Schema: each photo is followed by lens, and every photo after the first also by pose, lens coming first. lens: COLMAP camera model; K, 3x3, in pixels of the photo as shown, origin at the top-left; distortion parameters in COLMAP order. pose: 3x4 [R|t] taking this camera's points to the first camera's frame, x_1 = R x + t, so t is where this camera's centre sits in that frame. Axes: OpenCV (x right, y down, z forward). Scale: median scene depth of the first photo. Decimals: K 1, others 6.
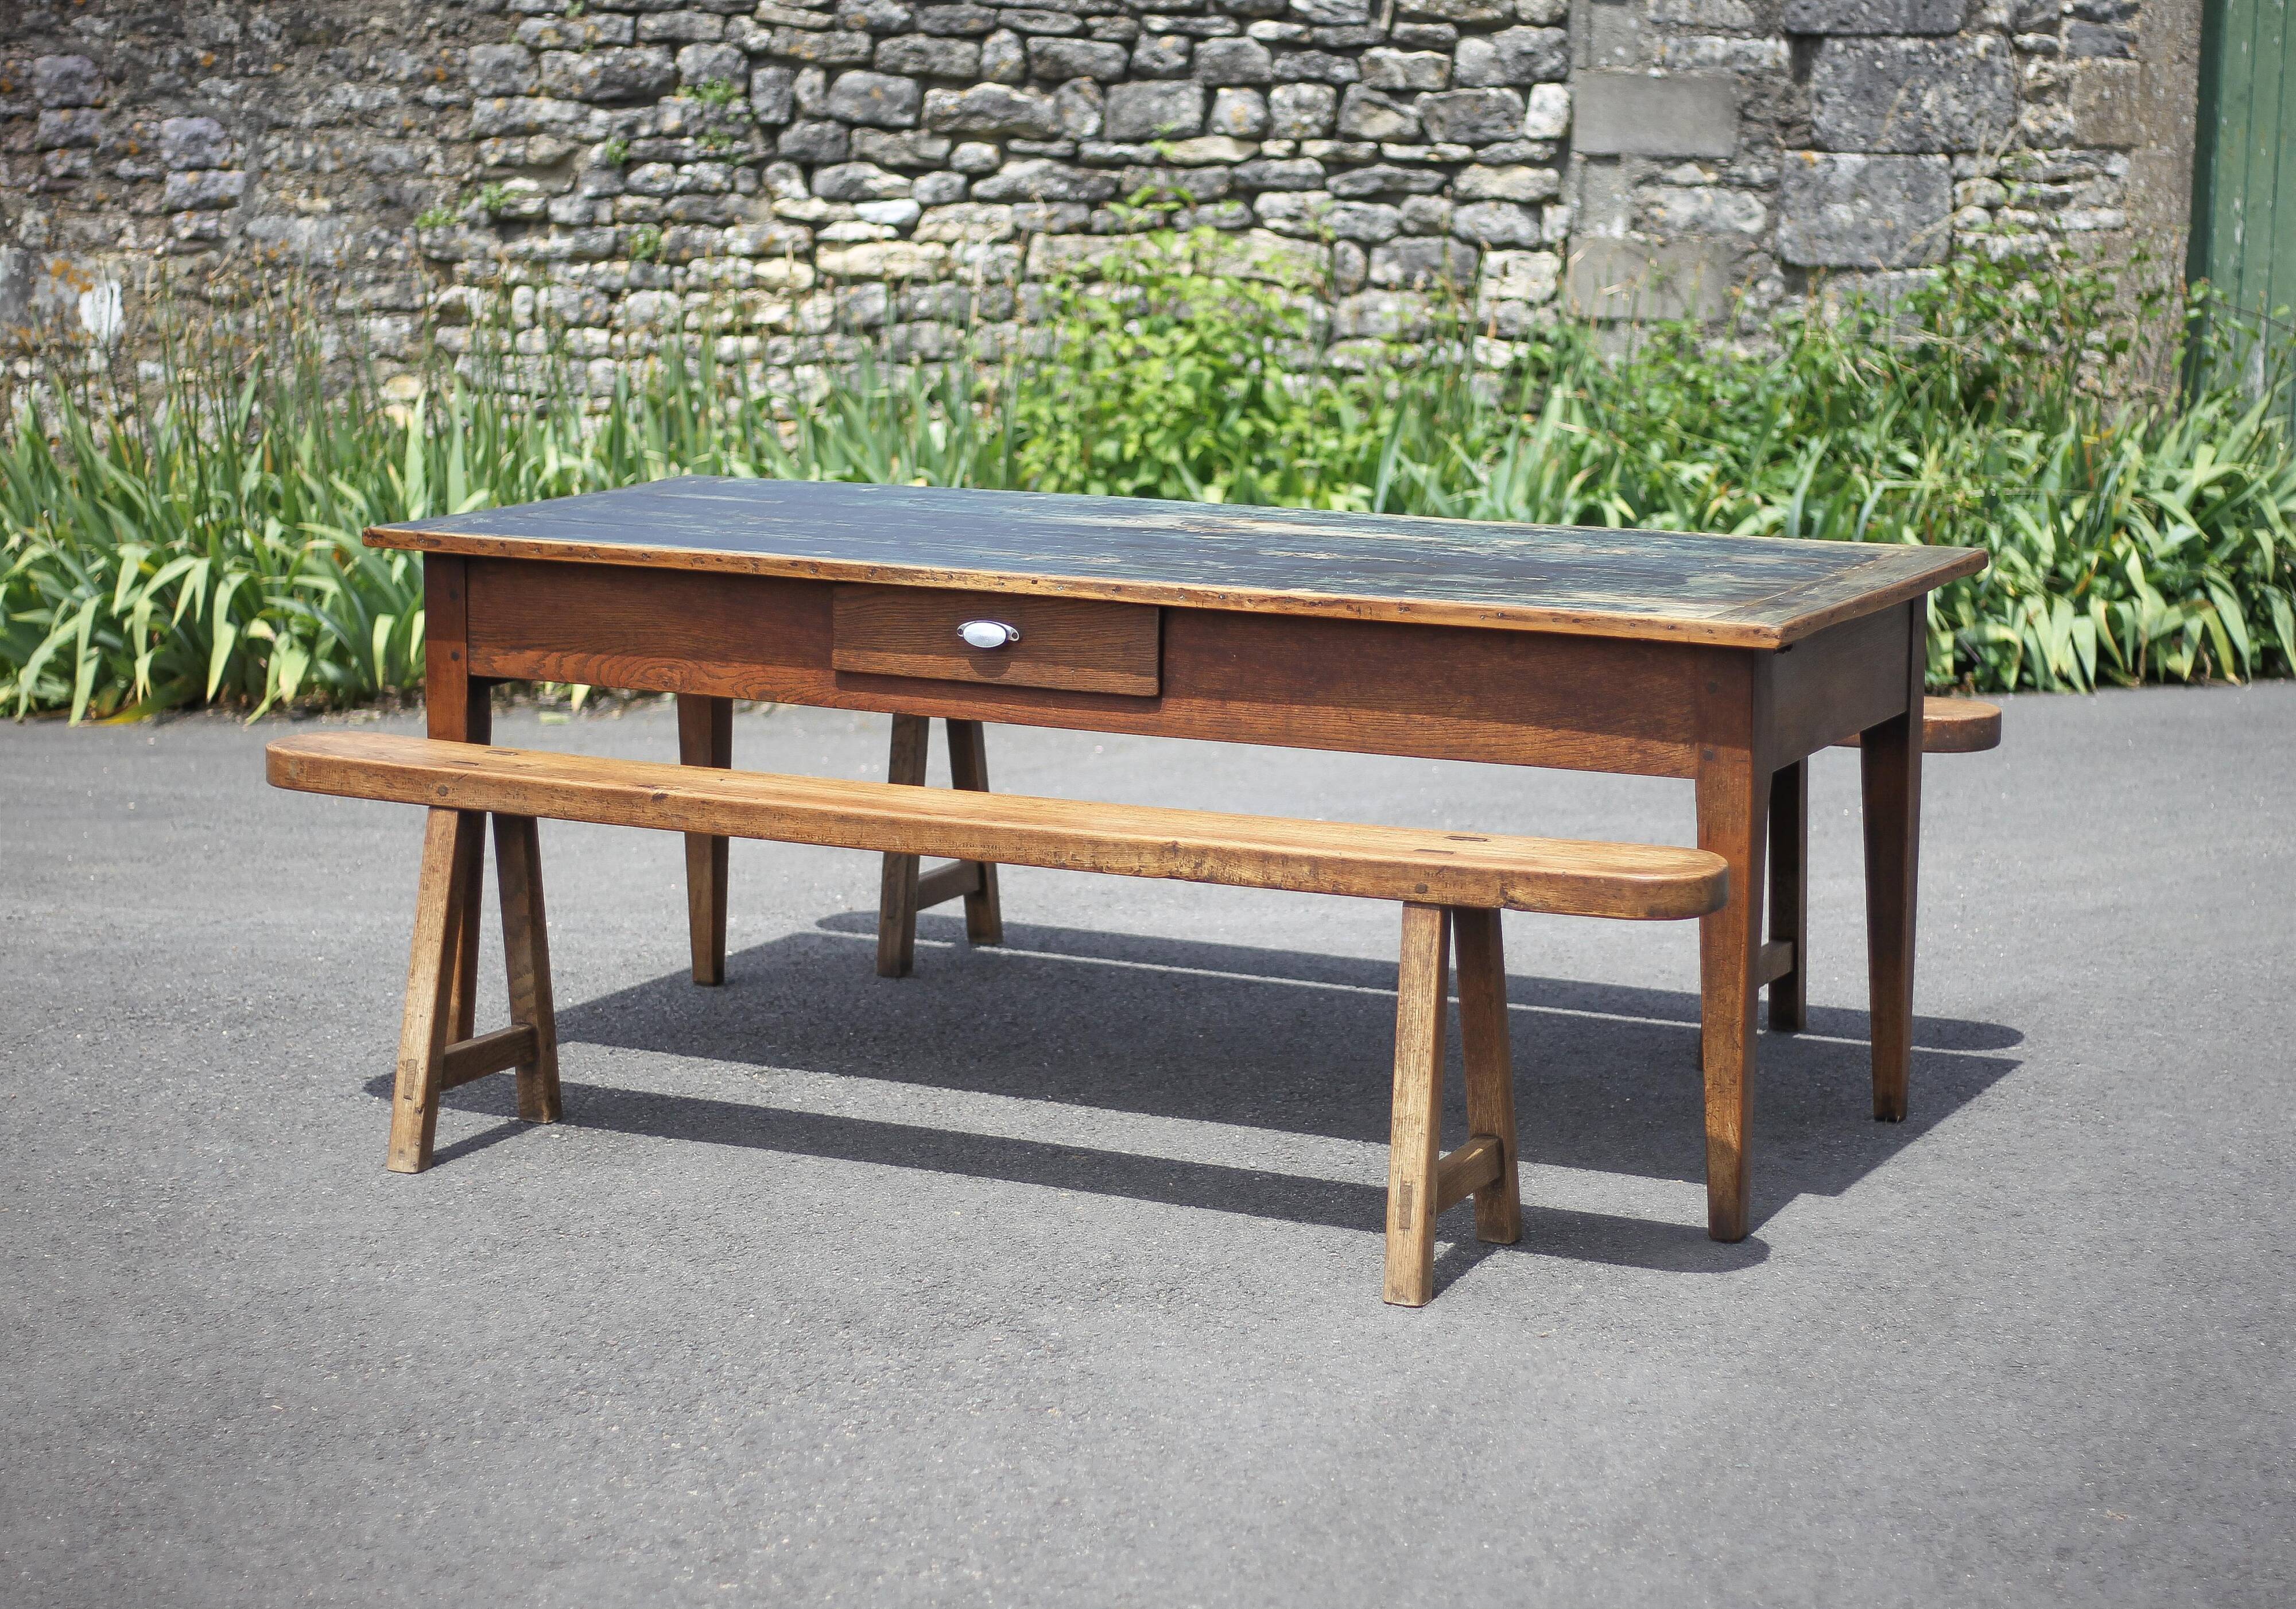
lens RADIAL K [[4712.8, 0, 1155.1], [0, 4712.8, 795.0], [0, 0, 1]] dist [-0.116384, 0.000000]
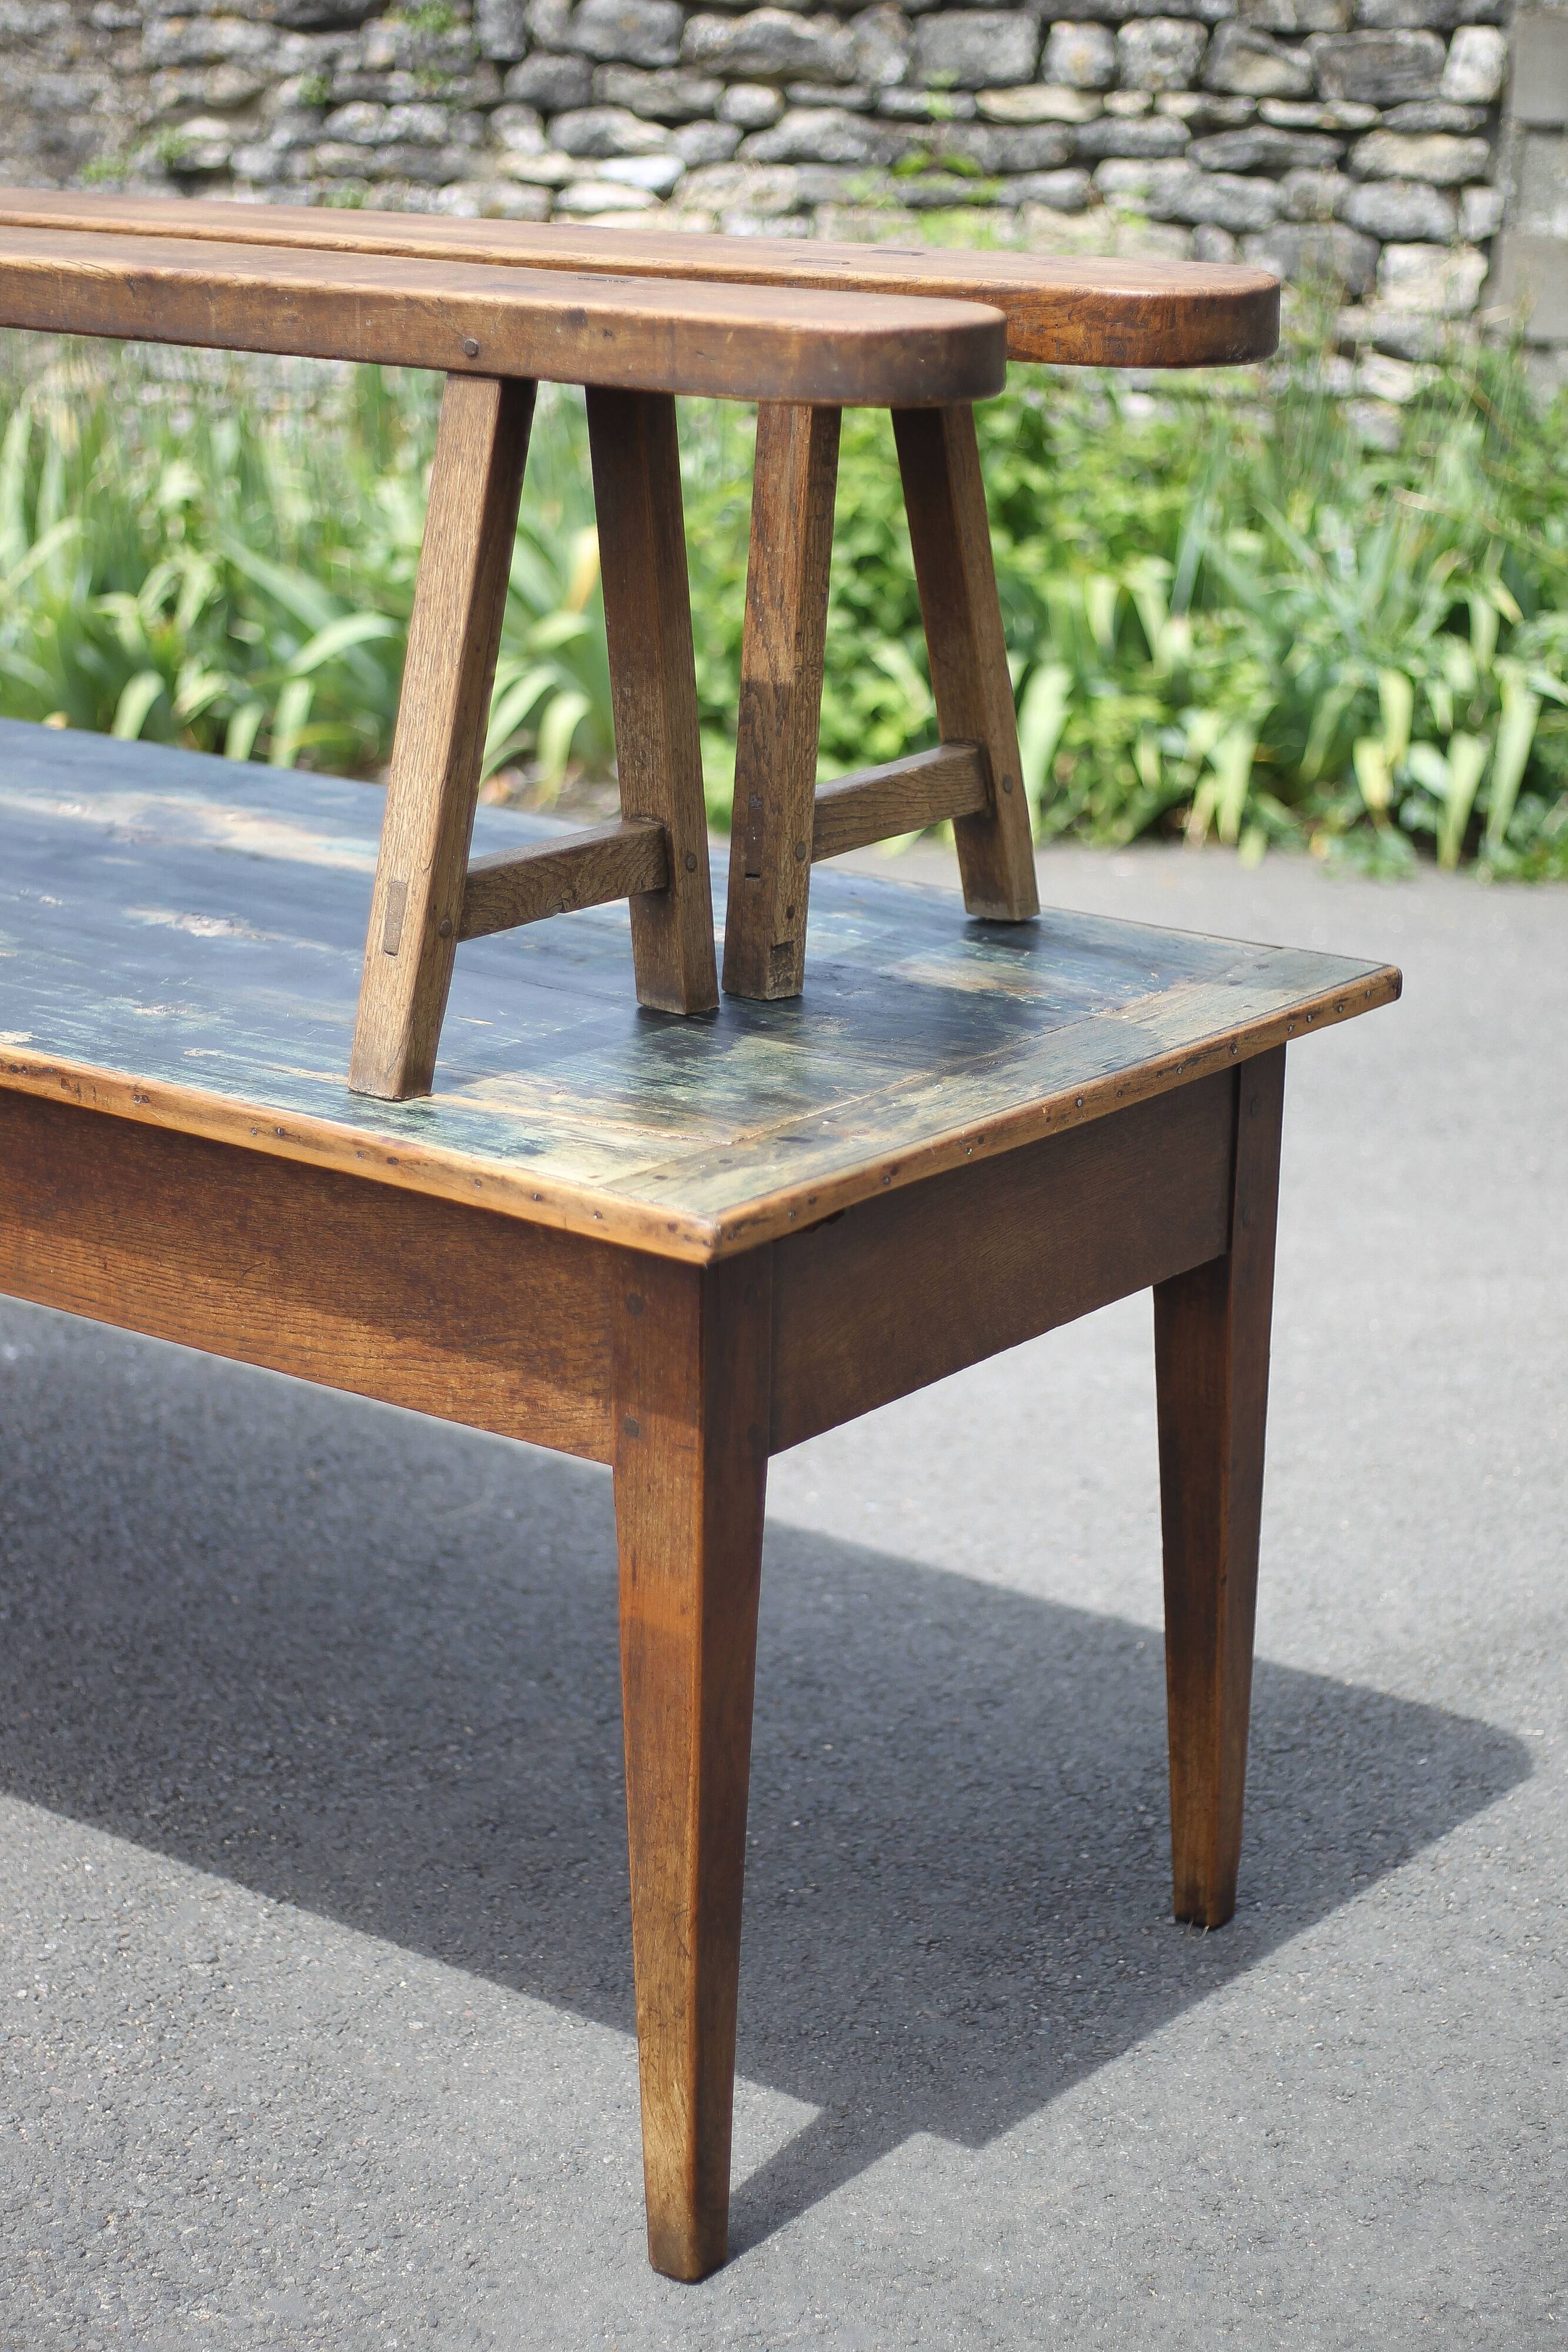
lens RADIAL K [[4564.7, 0, 744.6], [0, 4564.7, 1103.5], [0, 0, 1]] dist [-0.125837, 0.000000]
pose [[0.982812, 0.058733, -0.175016, 0.104876], [-0.041568, 0.994101, 0.100175, -0.046418], [0.179867, -0.091179, 0.979456, 0.244597]]
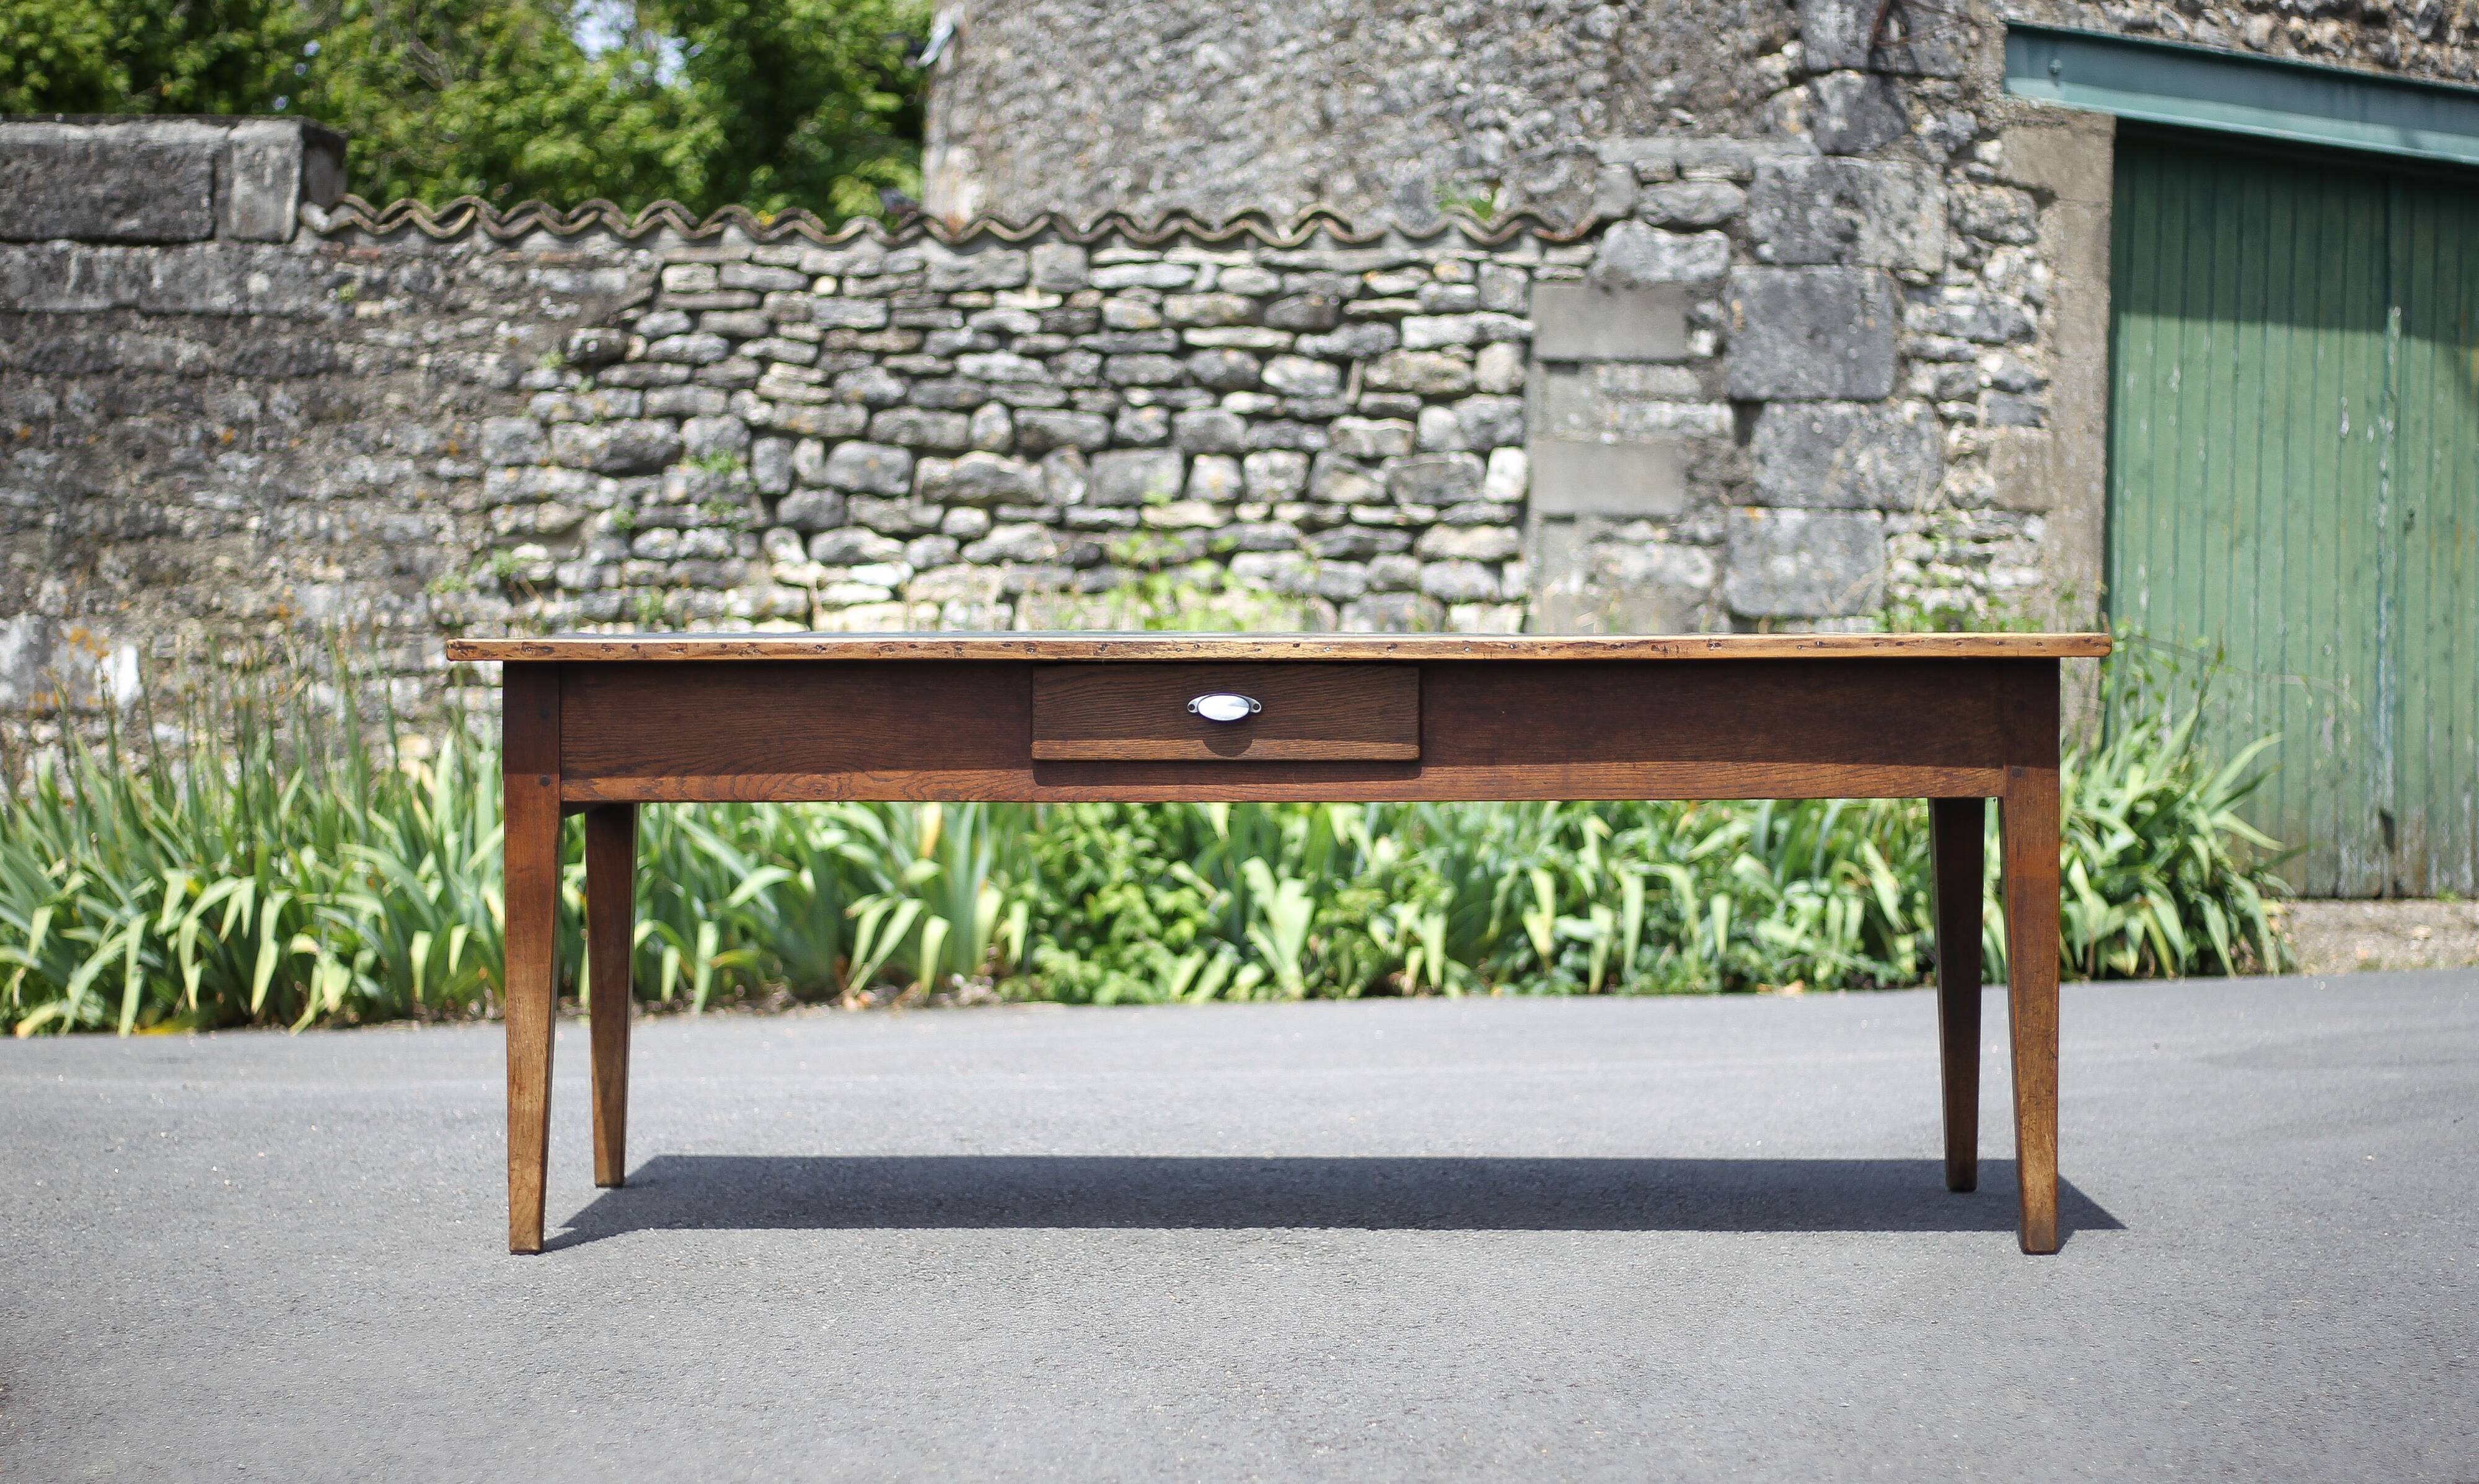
lens RADIAL K [[4815.8, 0, 1231.6], [0, 4815.8, 746.1], [0, 0, 1]] dist [-0.131182, 0.000000]
pose [[0.997605, -0.004913, 0.068999, -0.054316], [0.014989, 0.989129, -0.146287, 0.073830], [-0.067530, 0.146971, 0.986833, -0.063880]]
